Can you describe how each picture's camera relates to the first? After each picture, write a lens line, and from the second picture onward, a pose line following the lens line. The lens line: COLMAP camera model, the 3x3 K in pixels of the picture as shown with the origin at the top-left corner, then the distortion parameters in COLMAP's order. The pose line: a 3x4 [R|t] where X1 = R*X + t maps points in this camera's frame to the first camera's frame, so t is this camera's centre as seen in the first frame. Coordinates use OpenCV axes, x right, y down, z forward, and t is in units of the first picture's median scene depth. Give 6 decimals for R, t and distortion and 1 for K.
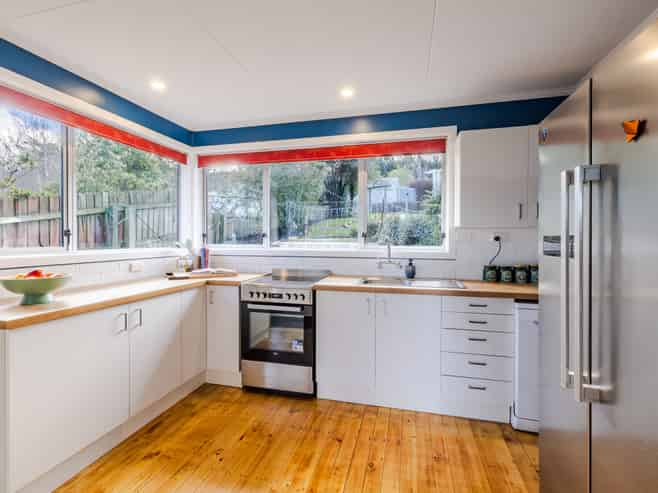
lens RADIAL K [[315.9, 0, 329.1], [0, 315.9, 241.1], [0, 0, 1]] dist [0.001219, 0.000054]
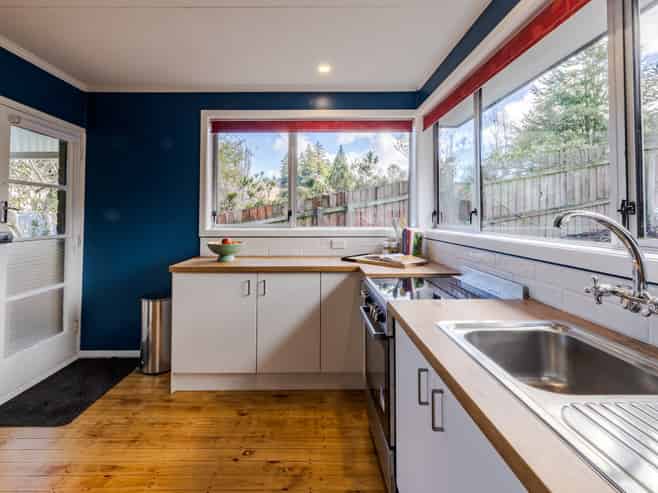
lens RADIAL K [[329.1, 0, 327.5], [0, 329.1, 207.1], [0, 0, 1]] dist [0.000095, -0.000103]
pose [[0.247937, -0.026565, -0.968412, 0.493222], [-0.005395, 0.999571, -0.028801, -0.011637], [0.968761, 0.012365, 0.247687, 0.750144]]
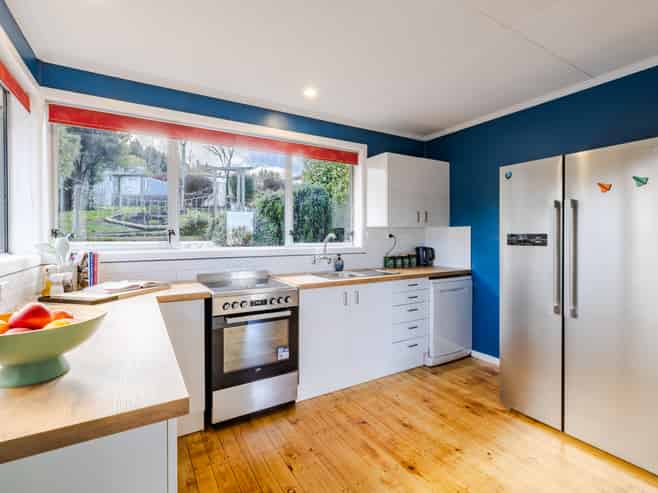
lens RADIAL K [[315.9, 0, 329.1], [0, 315.9, 241.1], [0, 0, 1]] dist [0.001219, 0.000054]
pose [[0.707810, -0.013287, 0.706278, -0.650063], [0.010753, 0.999910, 0.008035, 0.000138], [-0.706321, 0.001908, 0.707889, 0.254815]]
